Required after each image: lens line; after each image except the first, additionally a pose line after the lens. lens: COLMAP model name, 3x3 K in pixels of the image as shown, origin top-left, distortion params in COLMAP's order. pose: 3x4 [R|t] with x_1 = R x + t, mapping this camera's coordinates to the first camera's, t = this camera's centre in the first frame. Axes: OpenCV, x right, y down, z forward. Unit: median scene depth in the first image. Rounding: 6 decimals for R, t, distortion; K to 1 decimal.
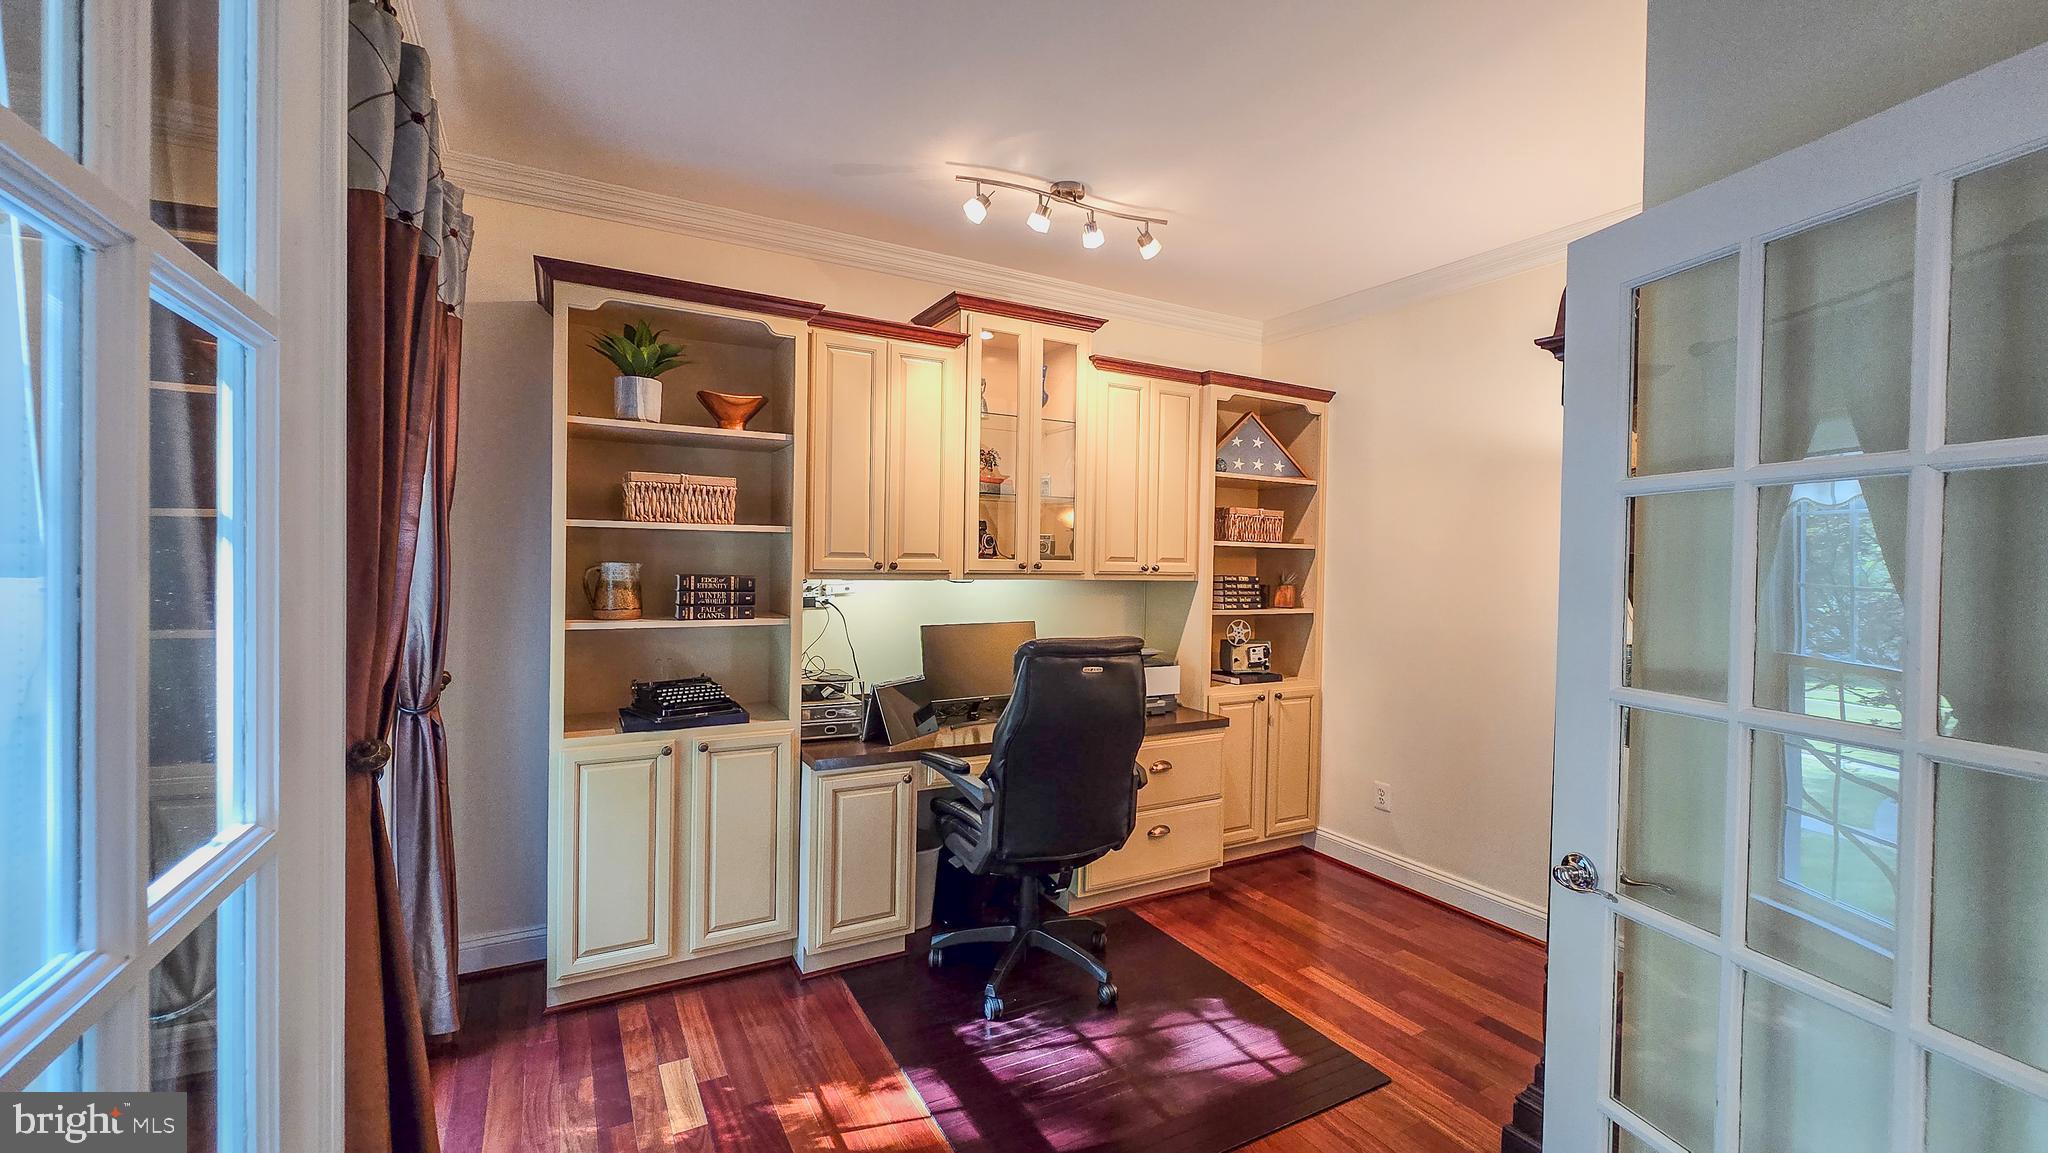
lens RADIAL K [[834.7, 0, 1029.4], [0, 834.7, 572.2], [0, 0, 1]] dist [0.000367, -0.000374]
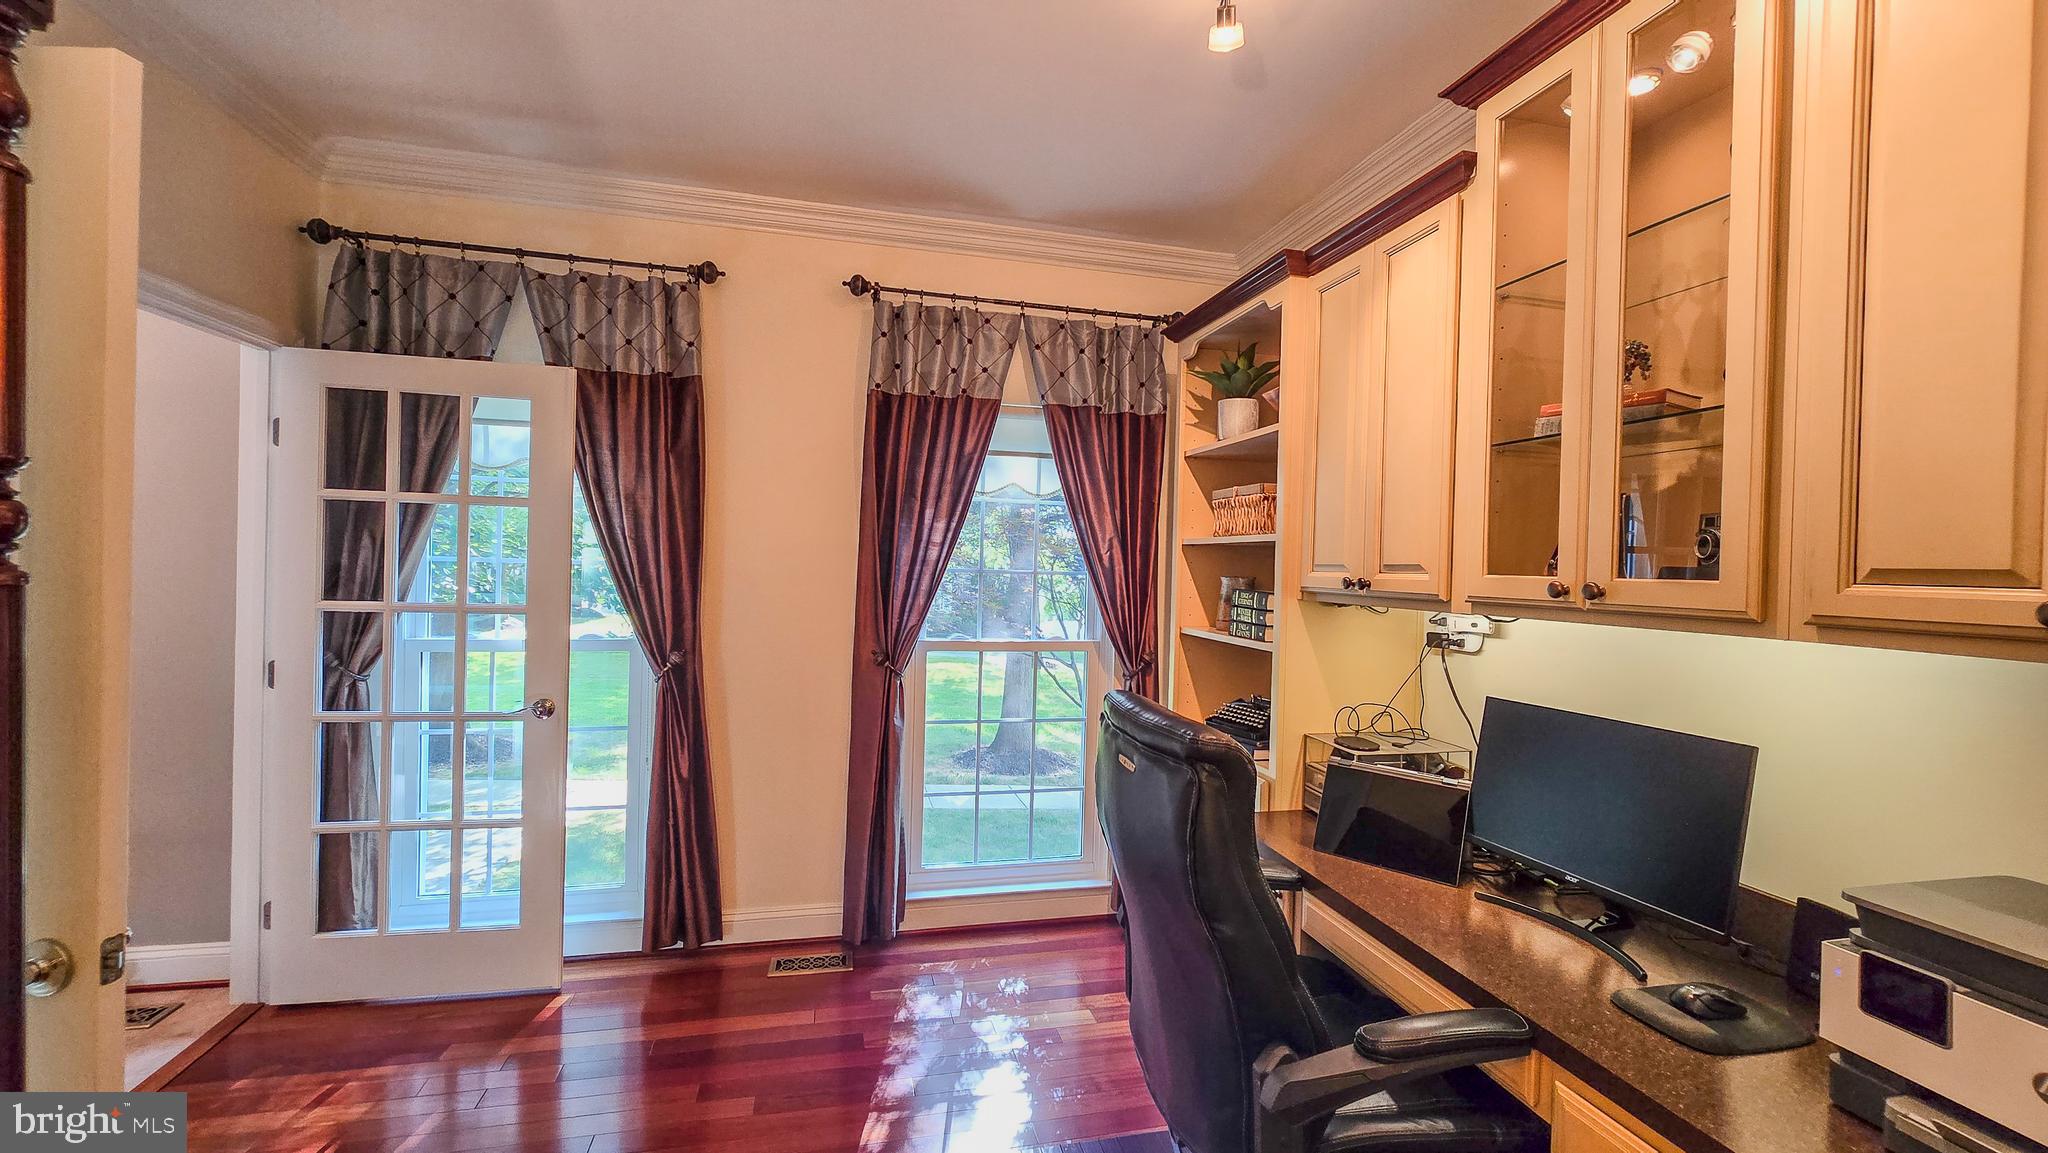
lens RADIAL K [[834.7, 0, 1025.9], [0, 834.7, 576.5], [0, 0, 1]] dist [0.000367, -0.000374]
pose [[-0.259685, -0.008337, -0.965657, 0.497468], [-0.039341, 0.999224, 0.001953, -0.004685], [0.964892, 0.038497, -0.259812, 0.850734]]
